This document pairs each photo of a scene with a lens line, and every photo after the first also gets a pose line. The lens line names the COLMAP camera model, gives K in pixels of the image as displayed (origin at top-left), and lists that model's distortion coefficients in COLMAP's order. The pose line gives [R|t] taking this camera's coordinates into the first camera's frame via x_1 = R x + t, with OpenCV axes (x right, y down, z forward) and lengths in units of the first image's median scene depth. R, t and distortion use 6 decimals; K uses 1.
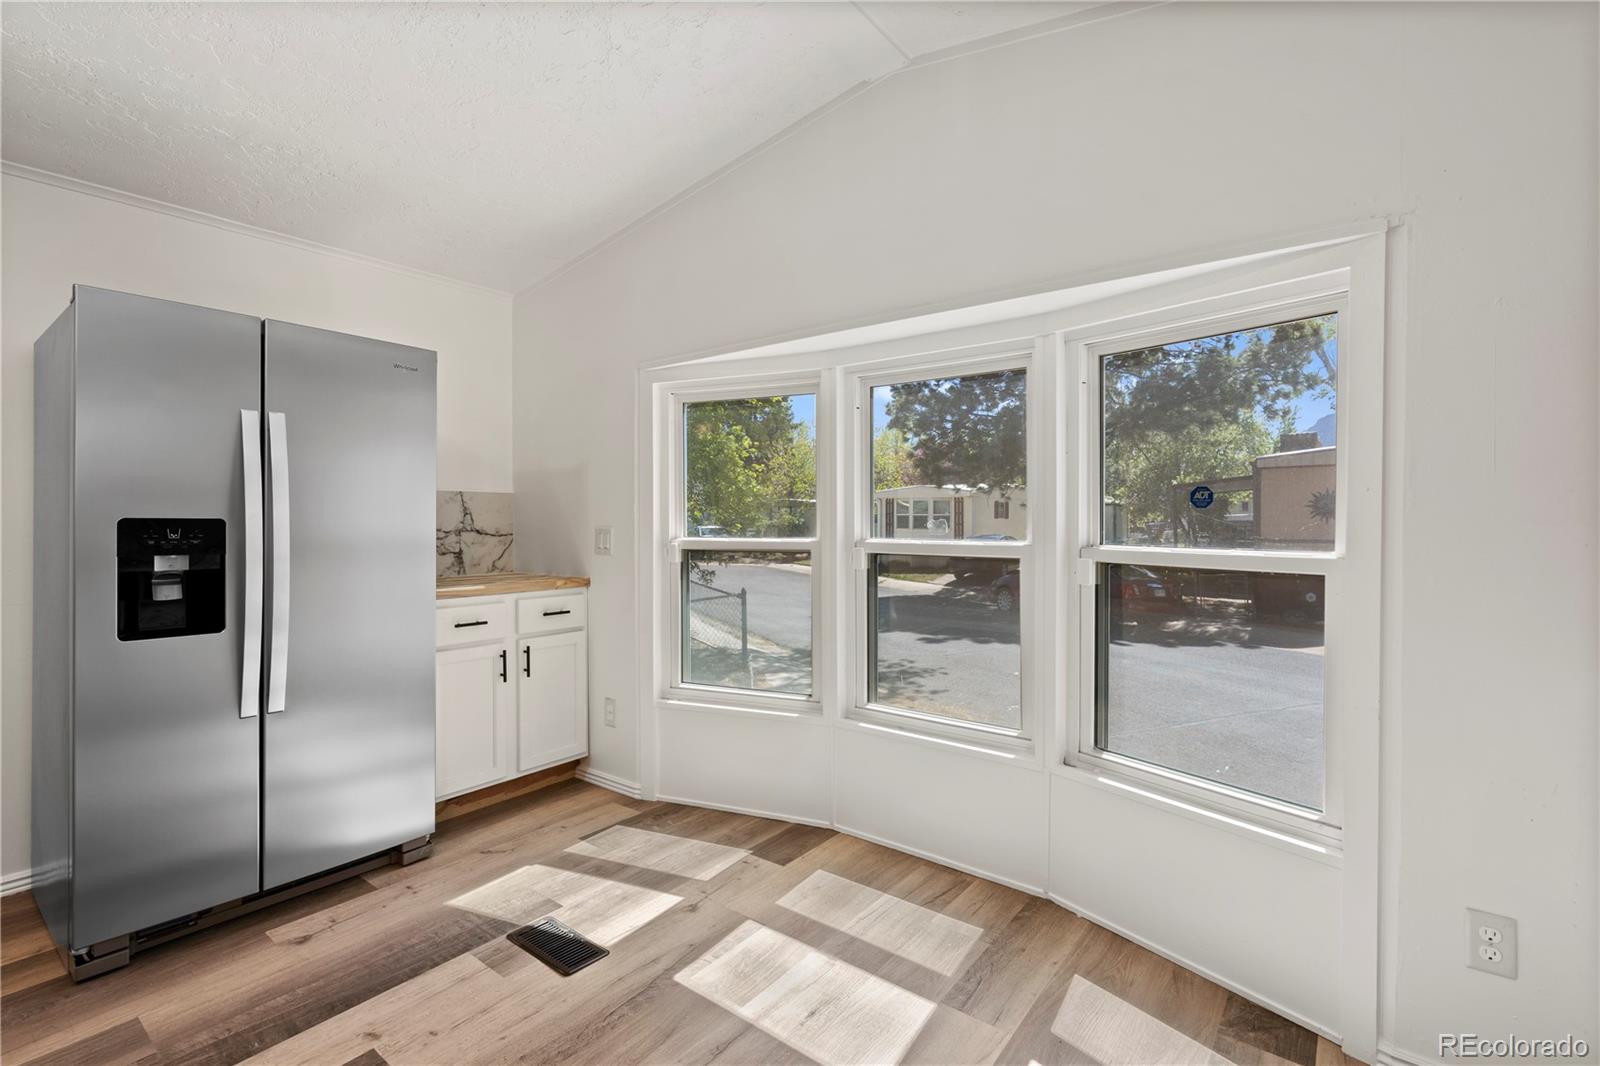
lens RADIAL K [[727.3, 0, 799.2], [0, 727.3, 524.8], [0, 0, 1]] dist [-0.002625, 0.000024]
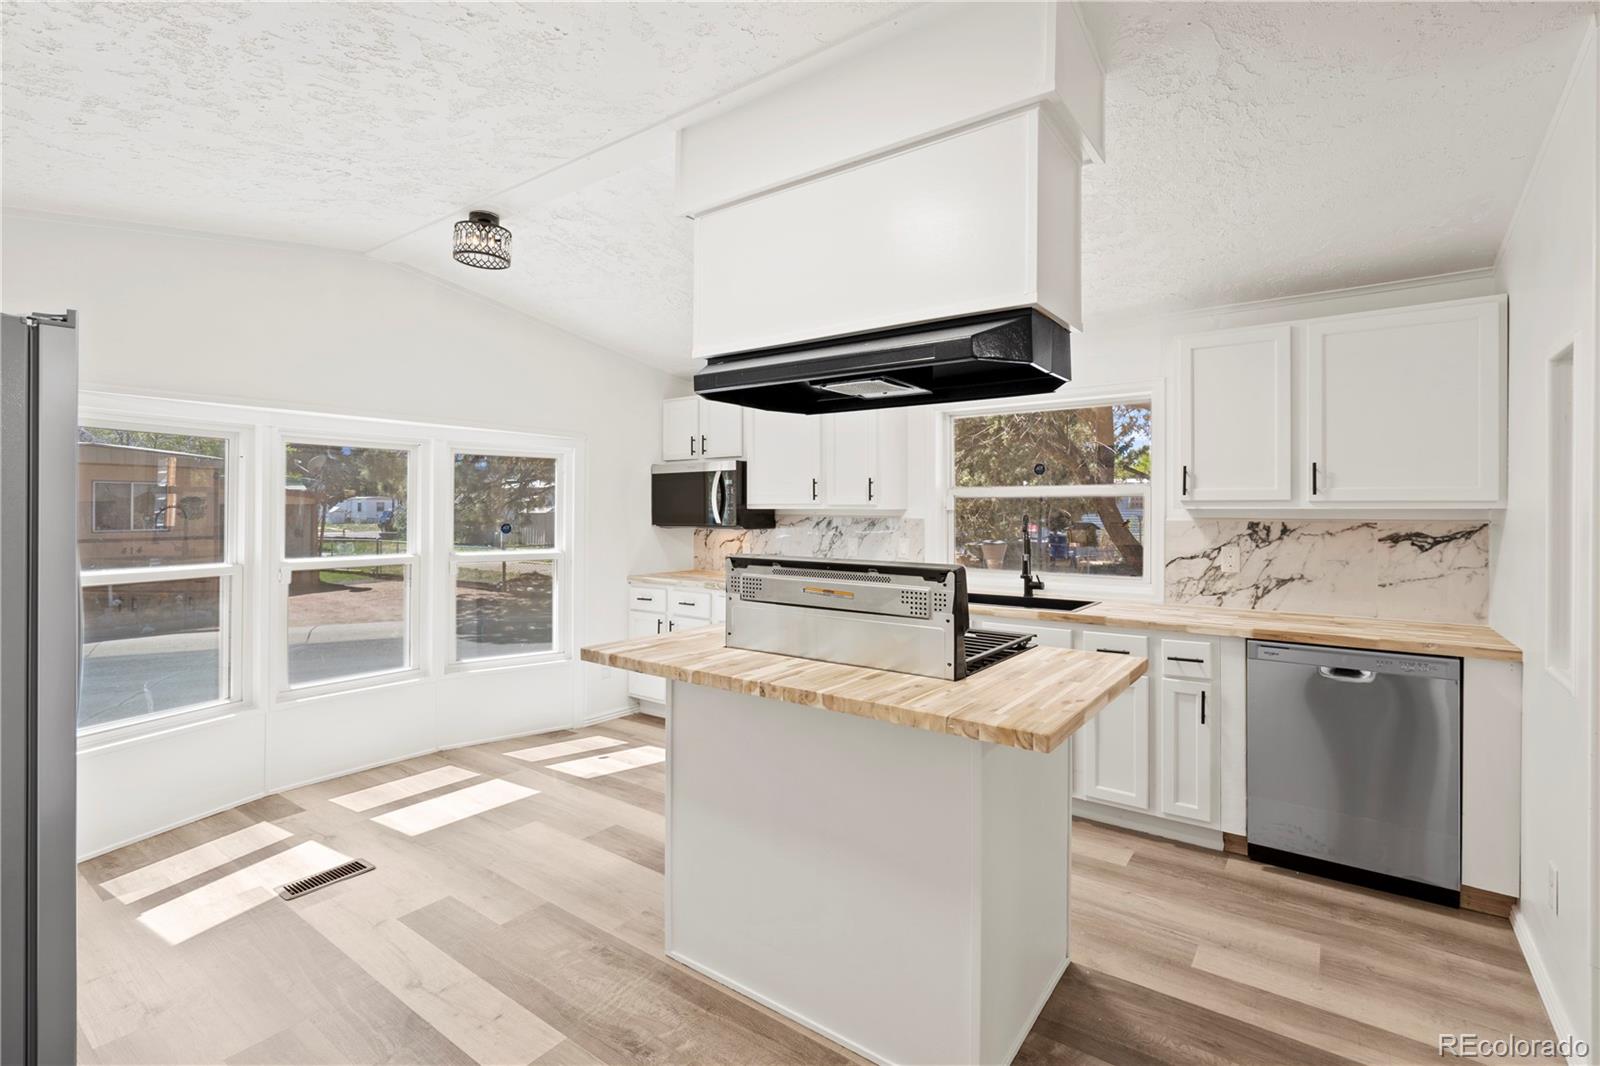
lens RADIAL K [[727.3, 0, 800.6], [0, 727.3, 518.4], [0, 0, 1]] dist [-0.002625, 0.000024]
pose [[-0.031772, -0.009827, 0.999447, -1.455839], [0.005405, 0.999935, 0.010003, -0.075080], [-0.999481, 0.005720, -0.031717, 0.149829]]
